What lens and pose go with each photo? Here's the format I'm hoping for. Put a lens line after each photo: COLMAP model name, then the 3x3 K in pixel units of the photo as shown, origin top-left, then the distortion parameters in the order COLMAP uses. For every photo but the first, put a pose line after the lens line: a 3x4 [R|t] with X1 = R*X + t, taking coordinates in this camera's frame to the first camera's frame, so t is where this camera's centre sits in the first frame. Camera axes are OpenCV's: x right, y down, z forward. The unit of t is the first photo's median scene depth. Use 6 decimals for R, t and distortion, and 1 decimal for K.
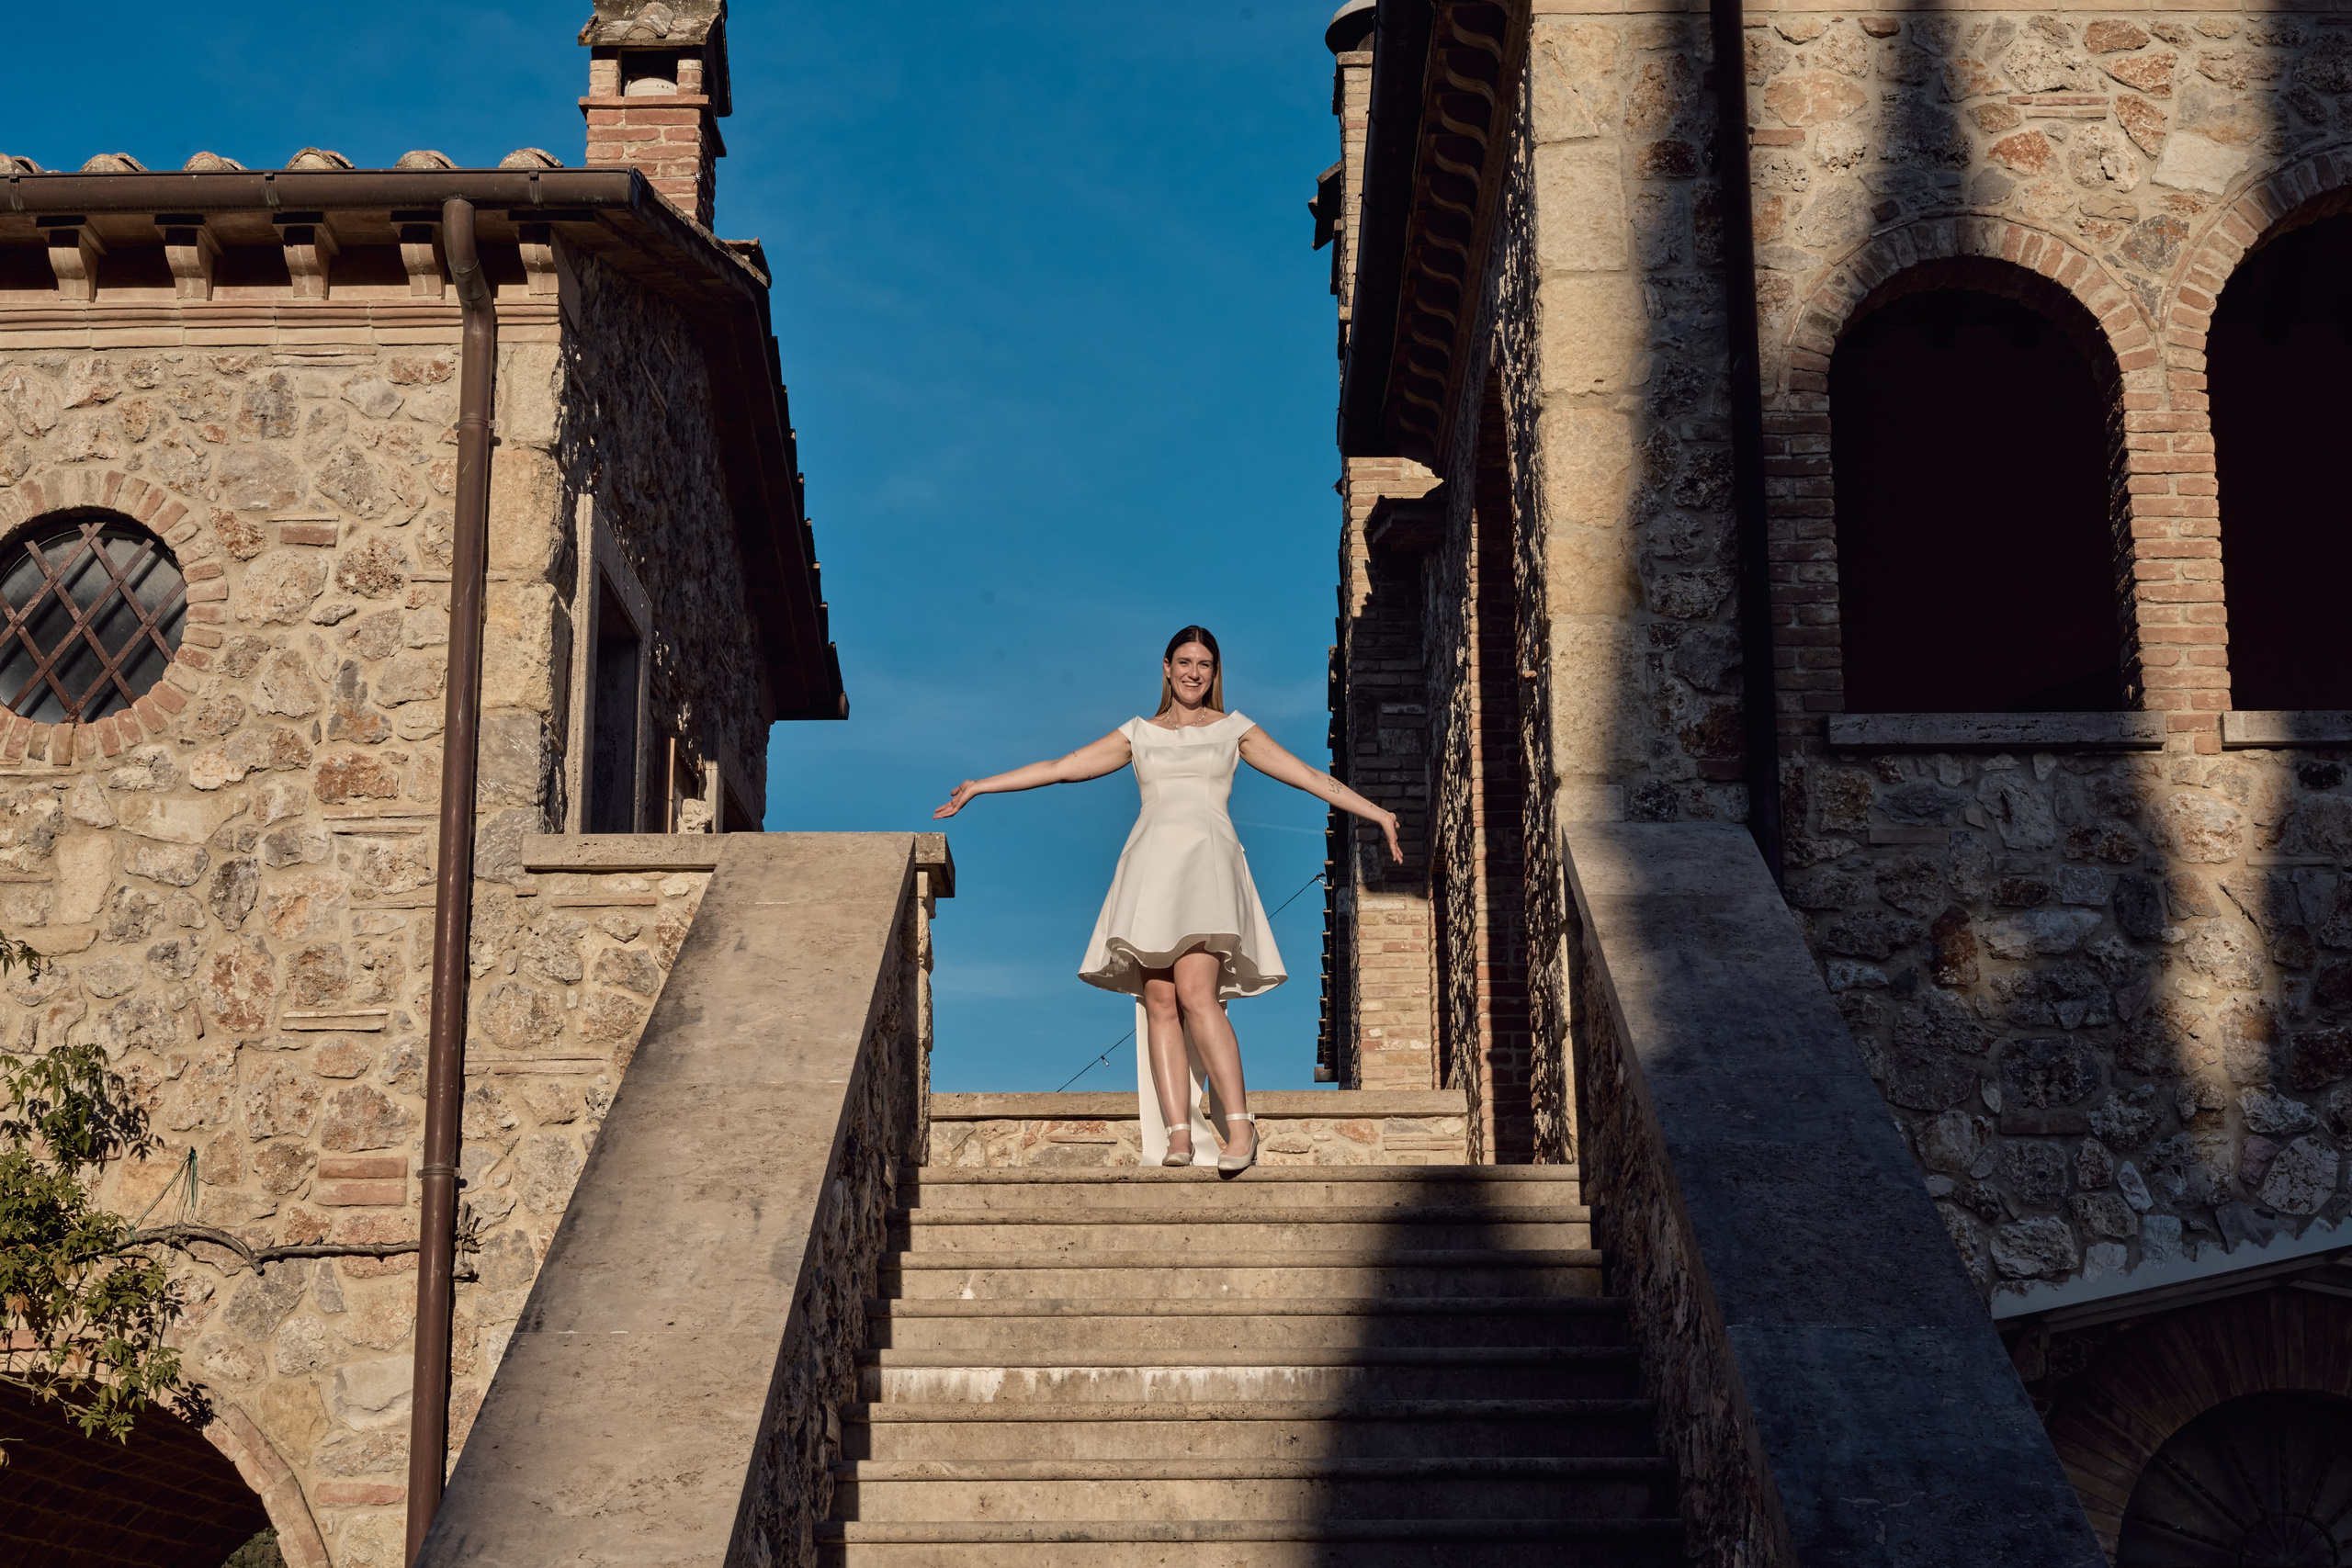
lens RADIAL K [[3708.6, 0, 1176.0], [0, 3708.6, 784.0], [0, 0, 1]] dist [0.097880, -0.890396]
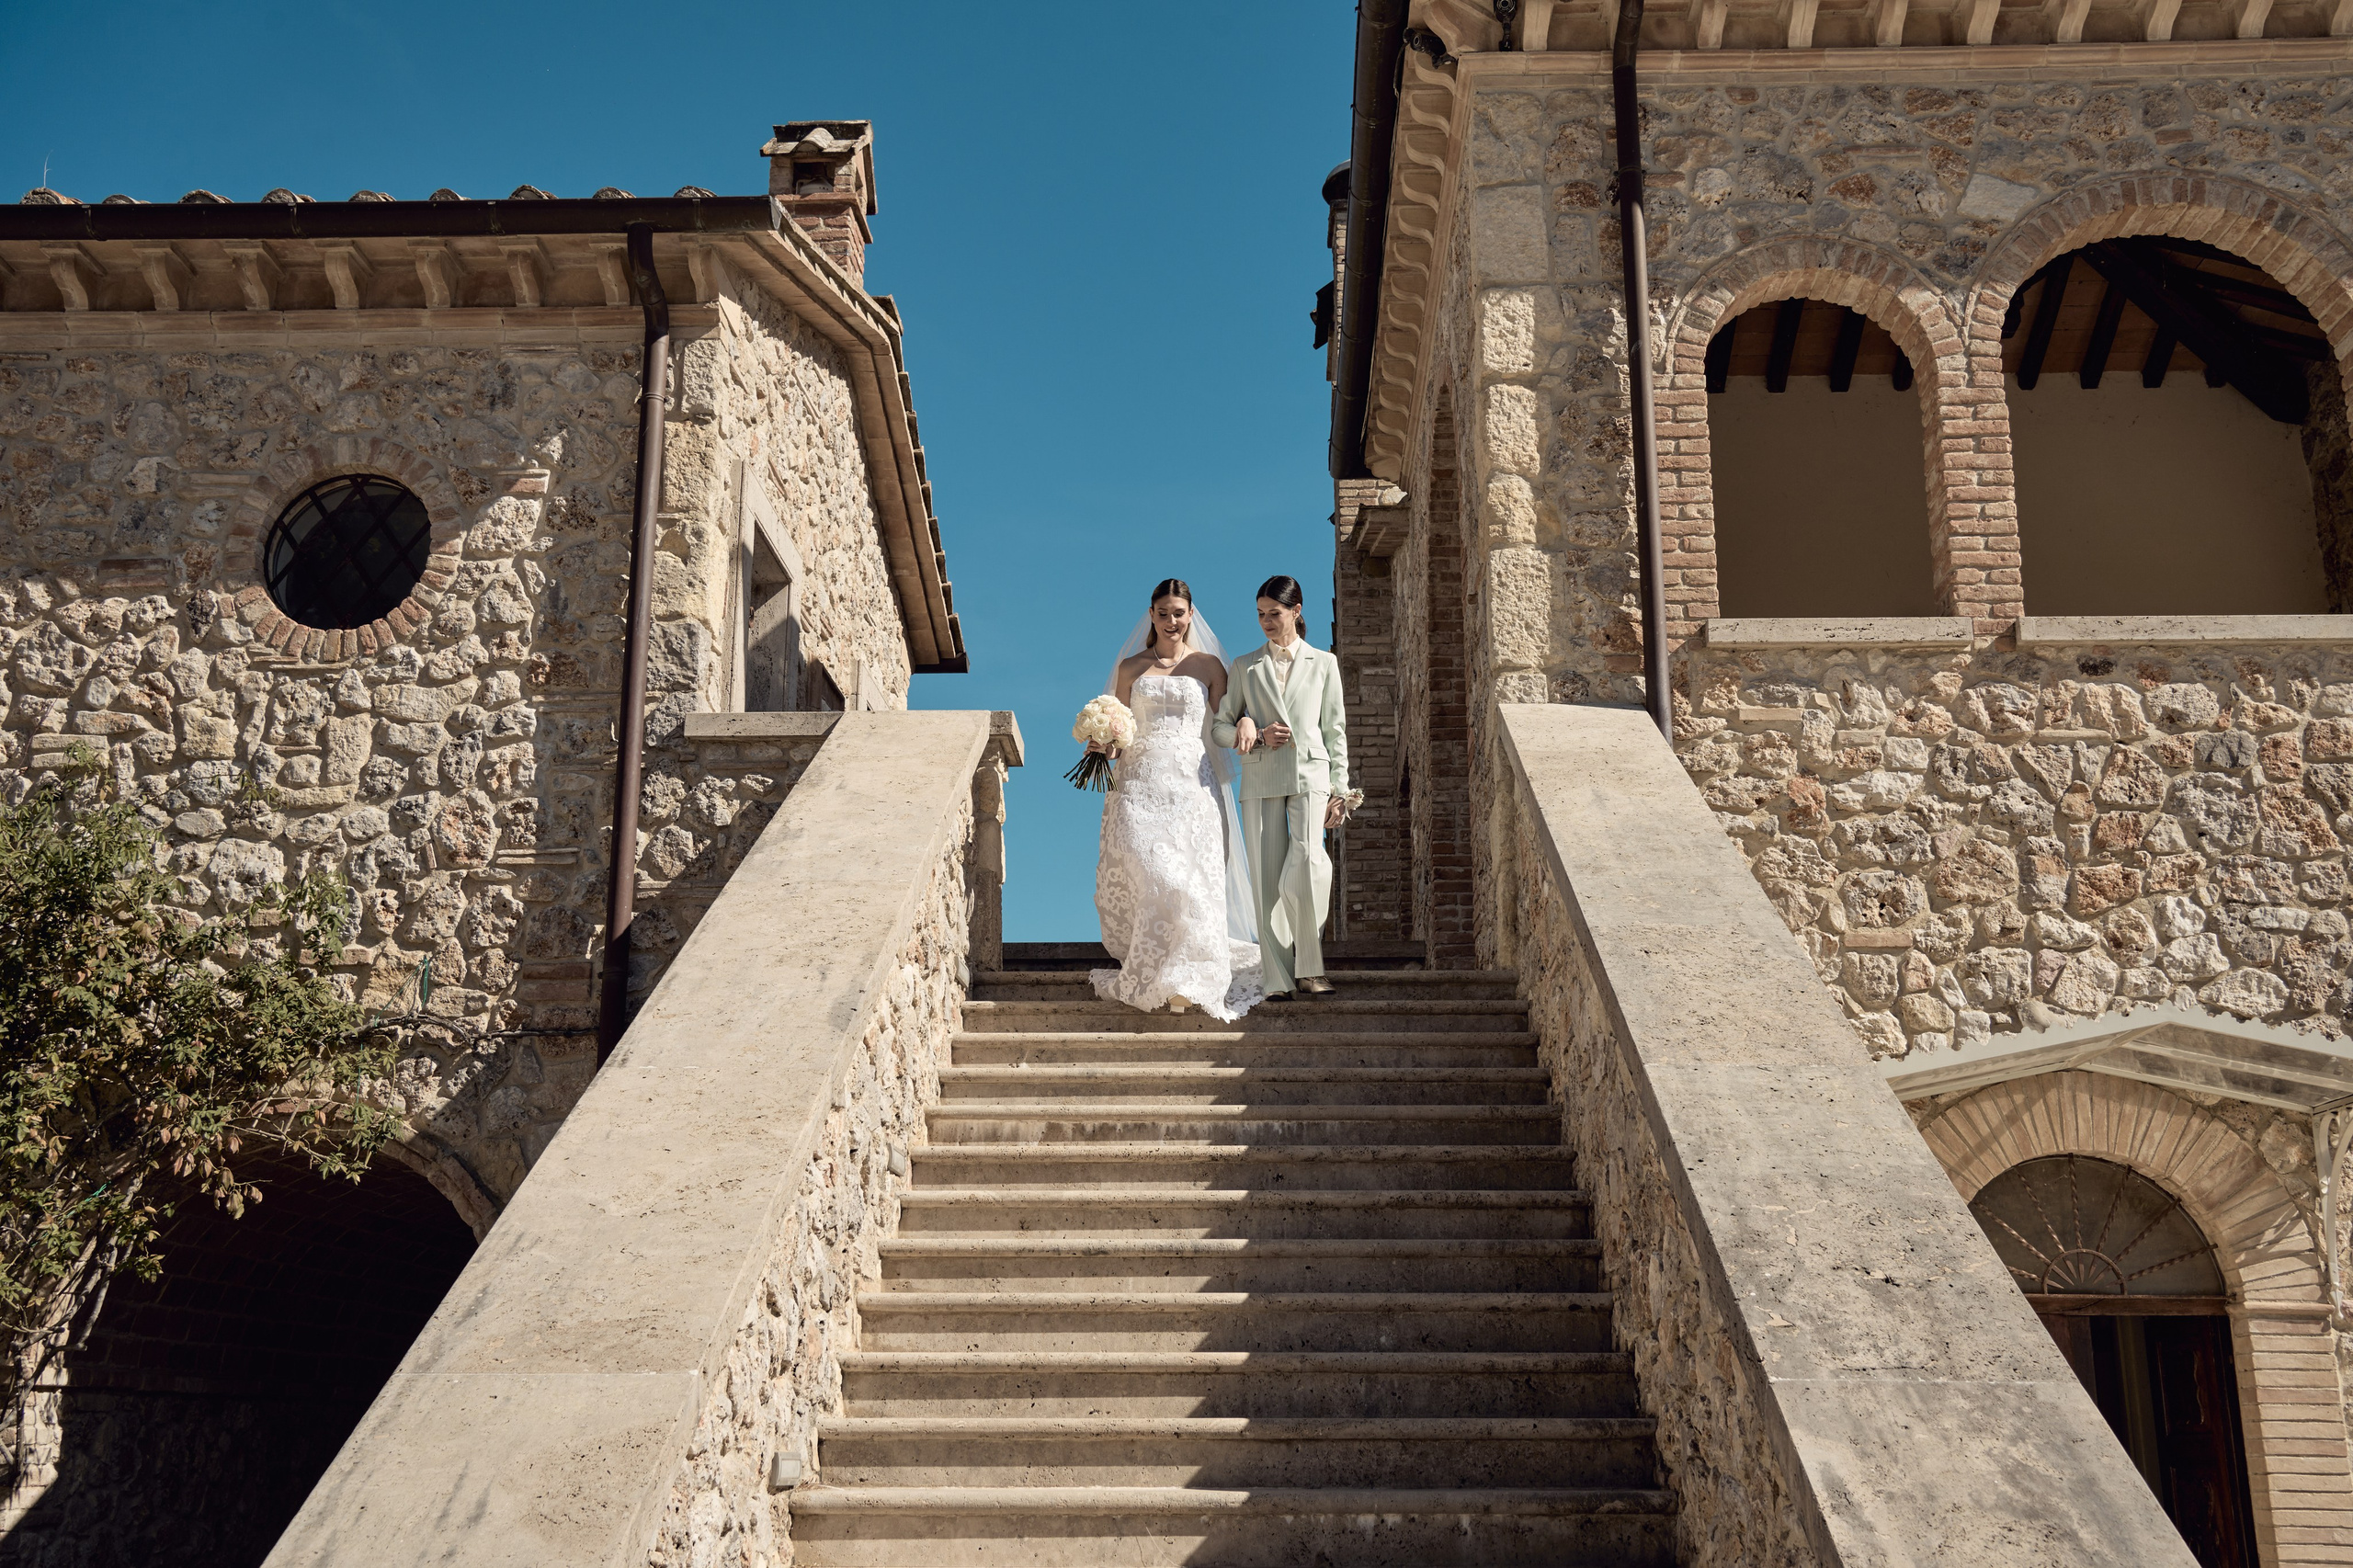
lens RADIAL K [[2386.0, 0, 1176.5], [0, 2386.0, 784.0], [0, 0, 1]] dist [-0.018261, 0.092892]
pose [[0.999619, -0.000960, -0.027587, 0.016727], [0.000610, 0.999920, -0.012673, 0.048789], [0.027597, 0.012651, 0.999539, 0.182017]]
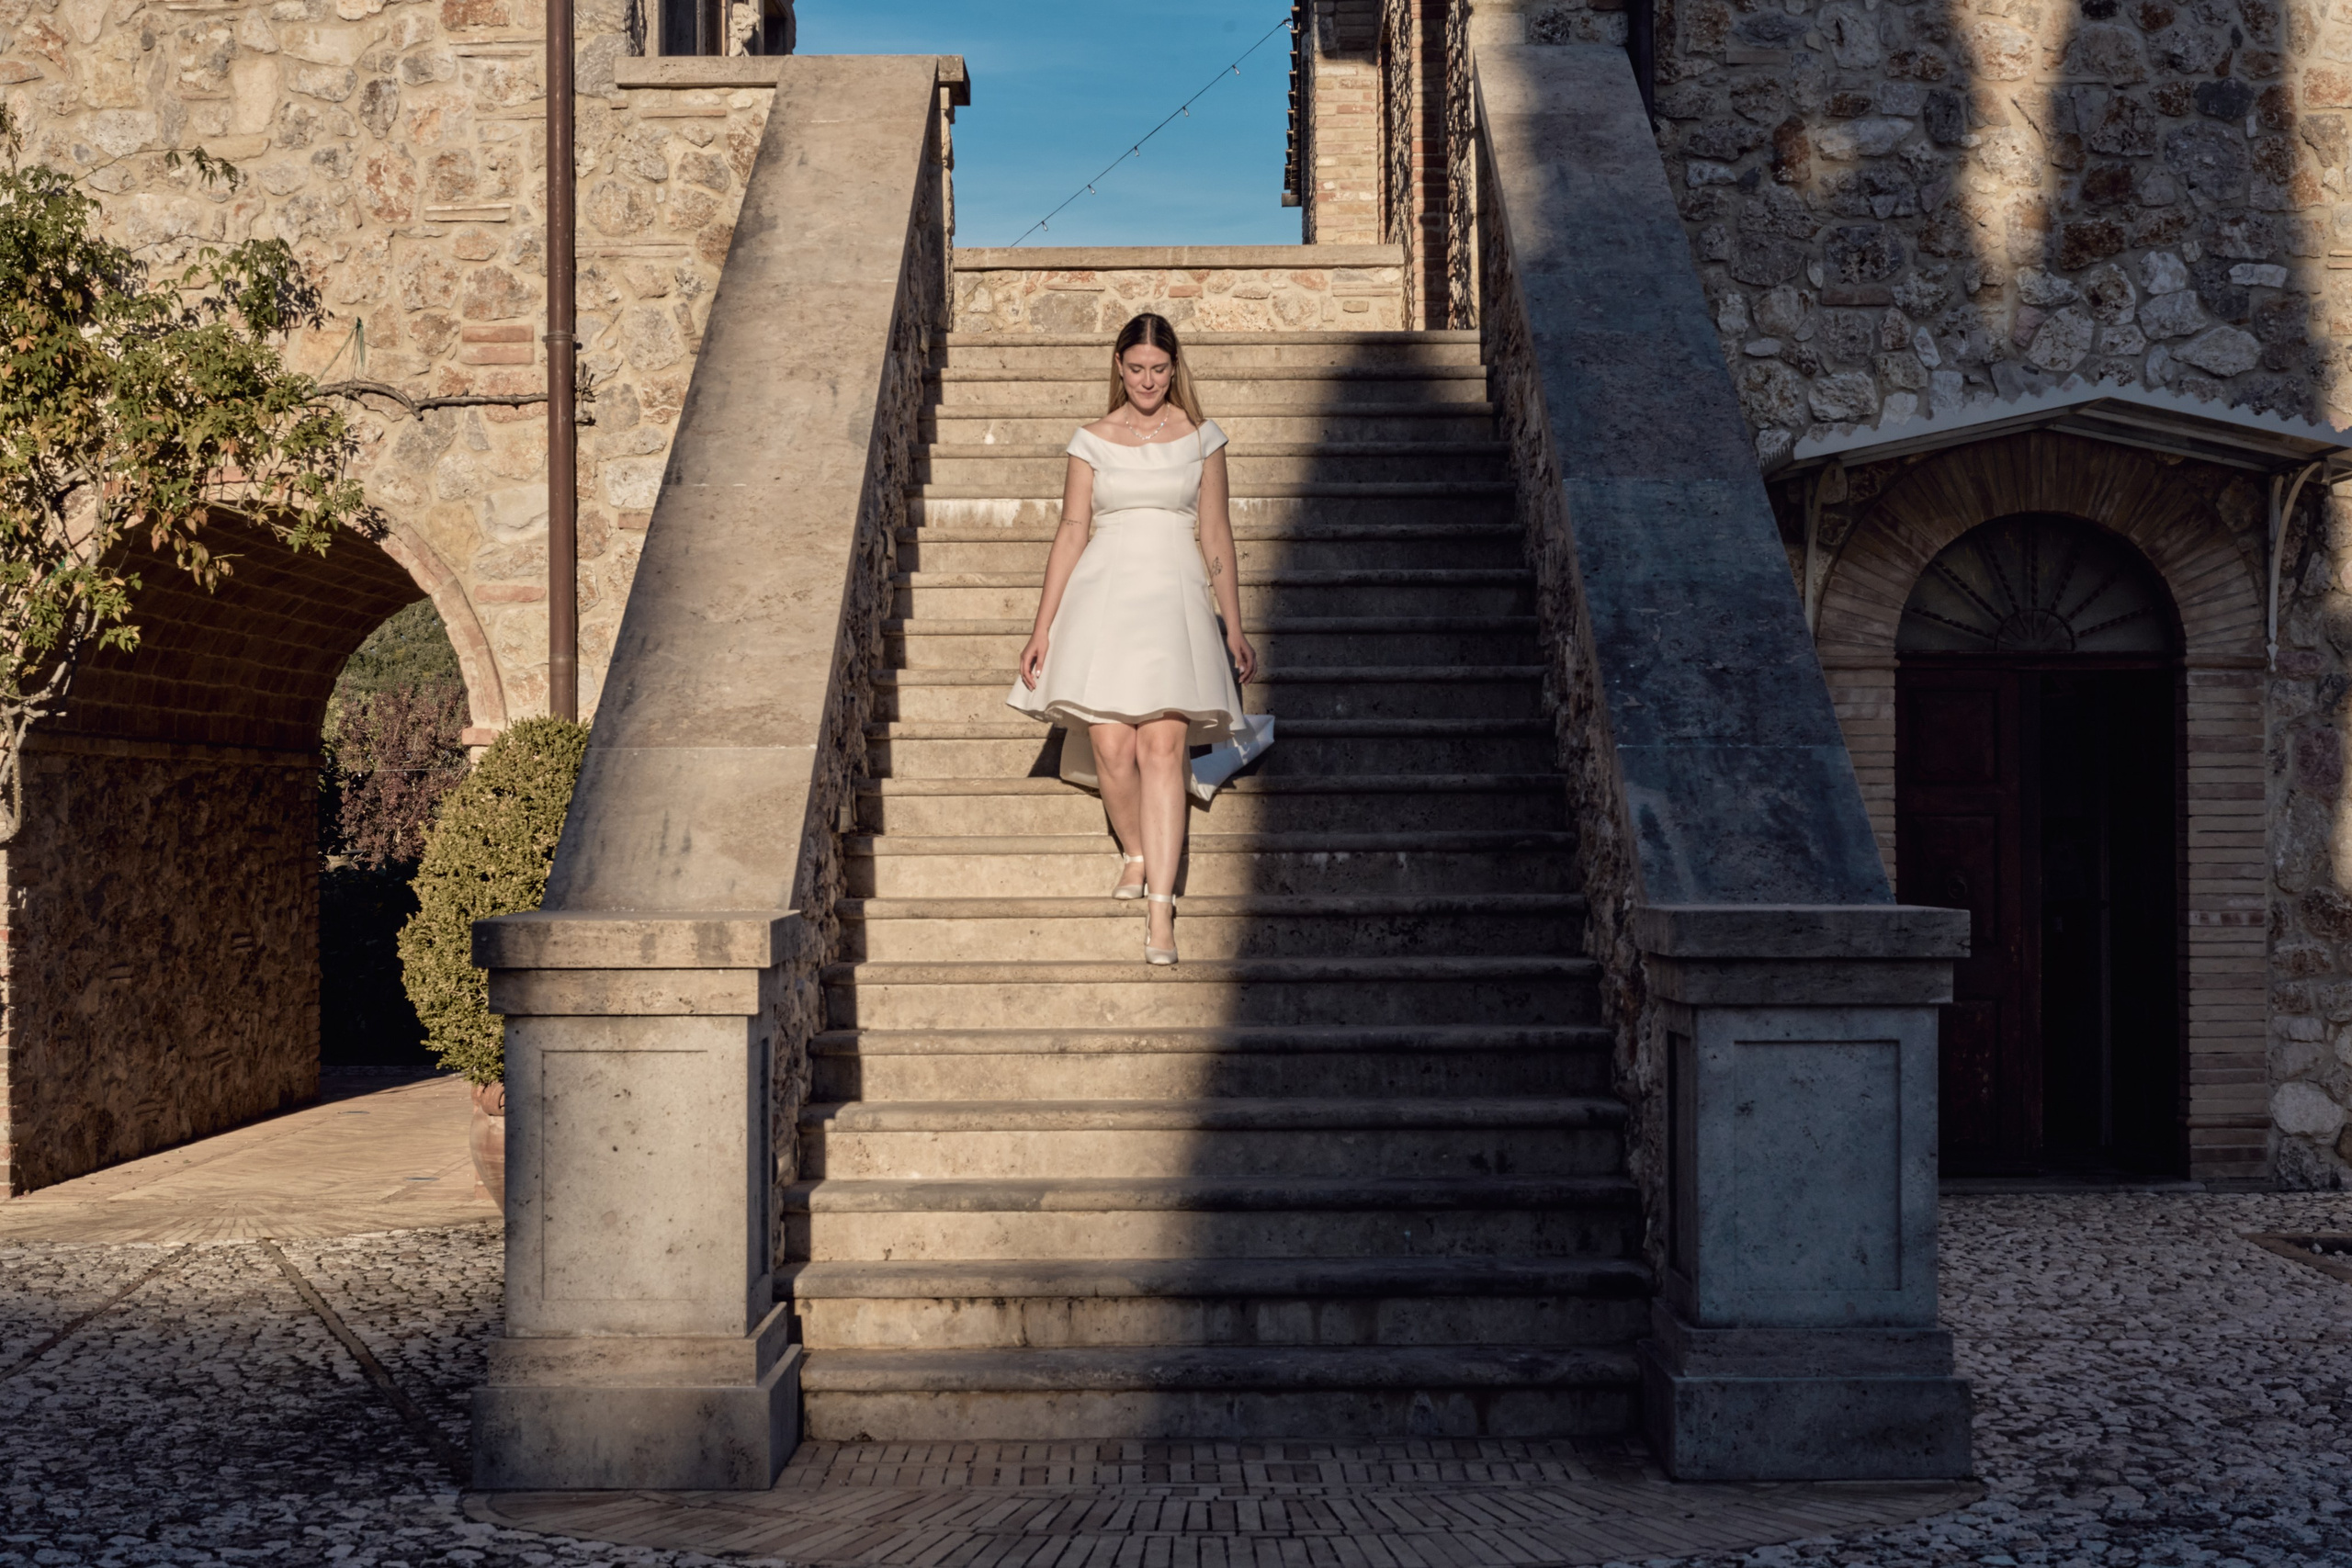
lens RADIAL K [[3708.6, 0, 1176.0], [0, 3708.6, 784.0], [0, 0, 1]] dist [0.097880, -0.890396]
pose [[0.999988, -0.001439, 0.004769, 0.001093], [0.000212, 0.968797, 0.247856, -0.058101], [-0.004977, -0.247852, 0.968785, -0.236907]]
